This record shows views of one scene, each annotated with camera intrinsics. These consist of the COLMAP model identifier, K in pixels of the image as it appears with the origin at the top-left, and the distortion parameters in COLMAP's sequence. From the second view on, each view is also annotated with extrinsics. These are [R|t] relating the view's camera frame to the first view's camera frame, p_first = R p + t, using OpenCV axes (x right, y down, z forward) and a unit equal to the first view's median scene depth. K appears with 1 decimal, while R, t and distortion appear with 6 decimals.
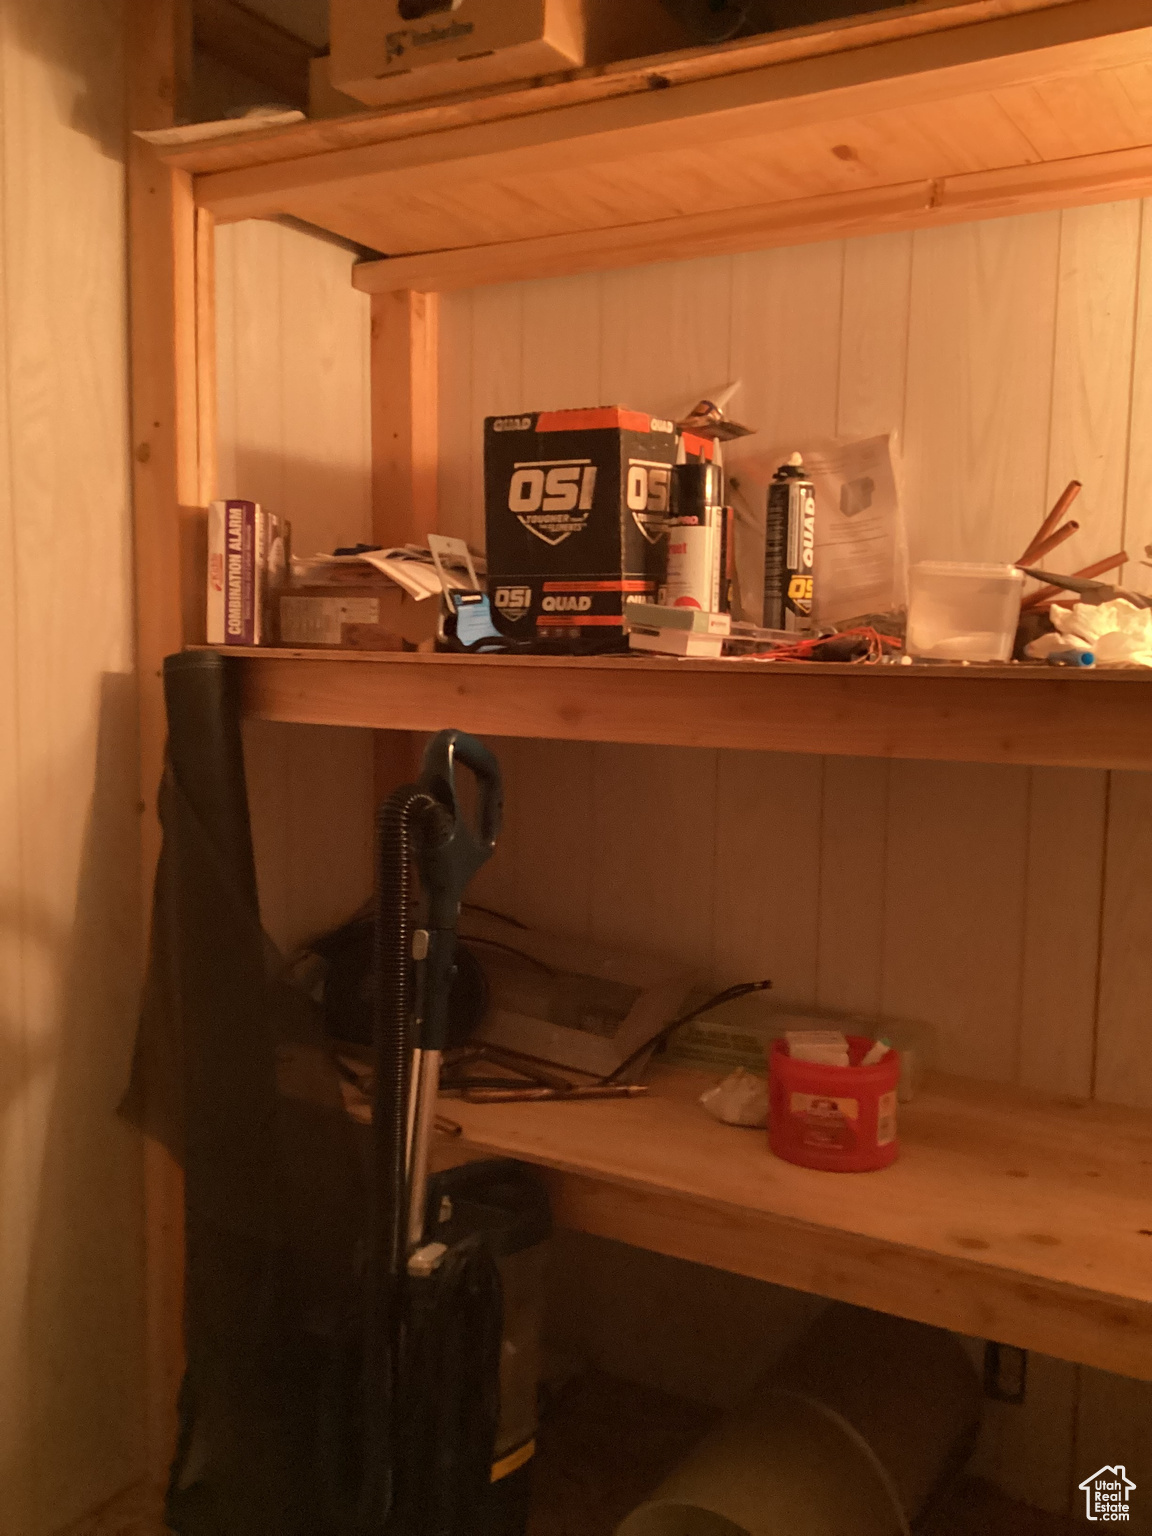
lens RADIAL K [[1385.5, 0, 566.5], [0, 1385.5, 779.6], [0, 0, 1]] dist [0.085394, -0.148092]
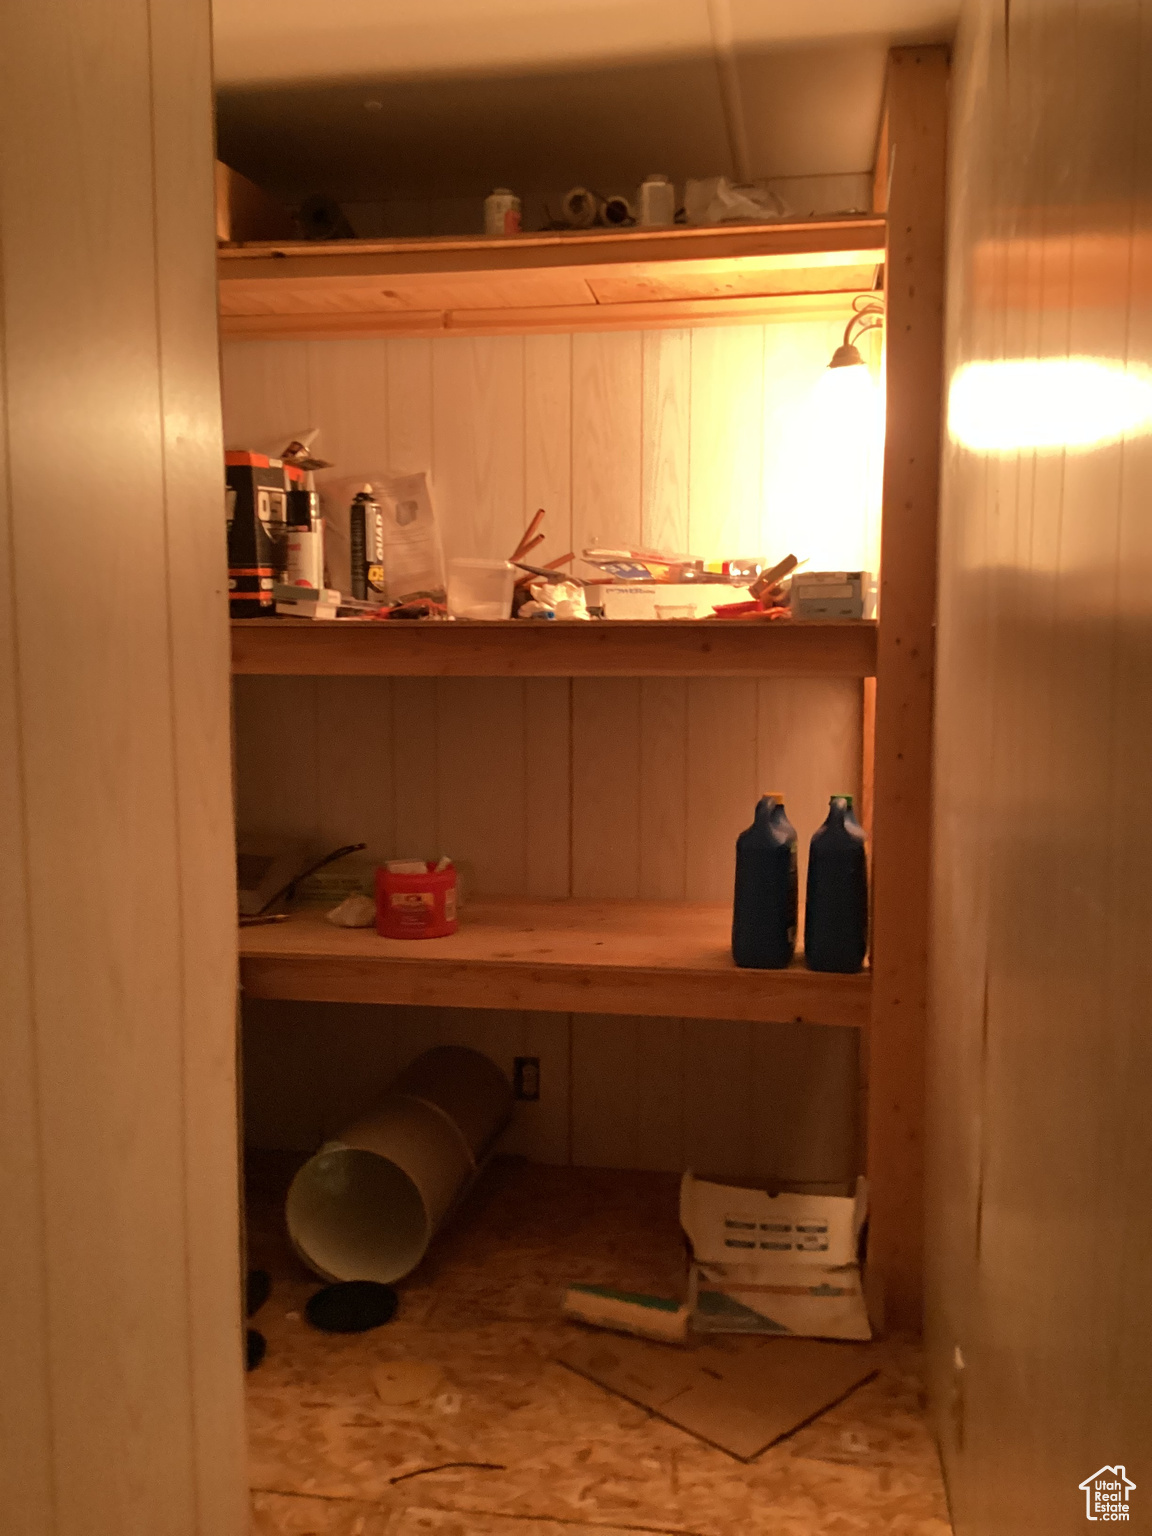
lens RADIAL K [[1385.5, 0, 583.5], [0, 1385.5, 771.6], [0, 0, 1]] dist [0.085394, -0.148092]
pose [[0.934466, -0.051404, 0.352323, -0.170879], [0.048836, 0.998676, 0.016180, 0.066093], [-0.352689, 0.002087, 0.935738, -0.513502]]
